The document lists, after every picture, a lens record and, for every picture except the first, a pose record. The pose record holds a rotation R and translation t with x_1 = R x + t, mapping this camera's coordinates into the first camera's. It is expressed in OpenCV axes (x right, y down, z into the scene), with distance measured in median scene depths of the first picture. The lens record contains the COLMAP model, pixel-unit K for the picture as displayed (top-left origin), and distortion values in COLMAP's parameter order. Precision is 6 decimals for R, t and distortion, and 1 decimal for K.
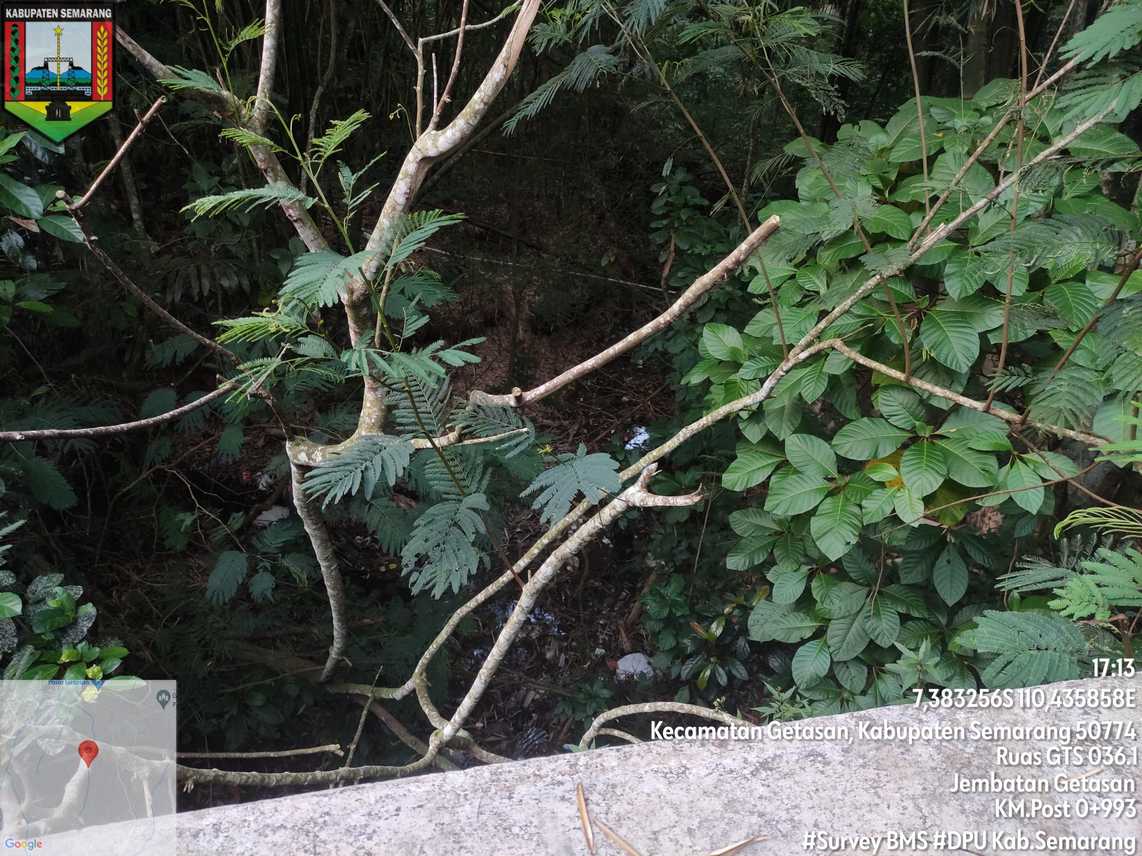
lens RADIAL K [[828.5, 0, 567.6], [0, 828.5, 430.5], [0, 0, 1]] dist [0.027599, -0.004209]
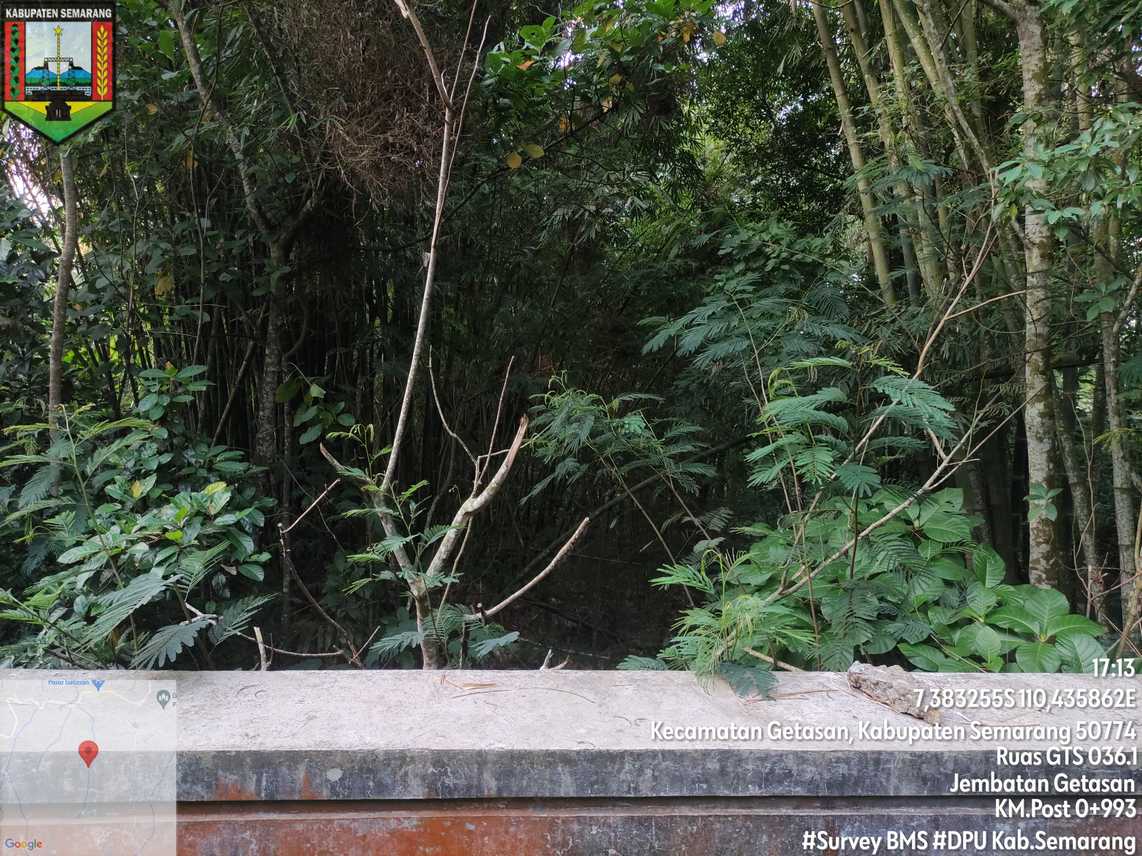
lens RADIAL K [[828.5, 0, 572.0], [0, 828.5, 429.0], [0, 0, 1]] dist [0.027599, -0.004209]
pose [[0.991772, -0.003735, -0.127965, 0.301566], [-0.057029, 0.882026, -0.467738, 0.360351], [0.114616, 0.471187, 0.874555, -0.673689]]
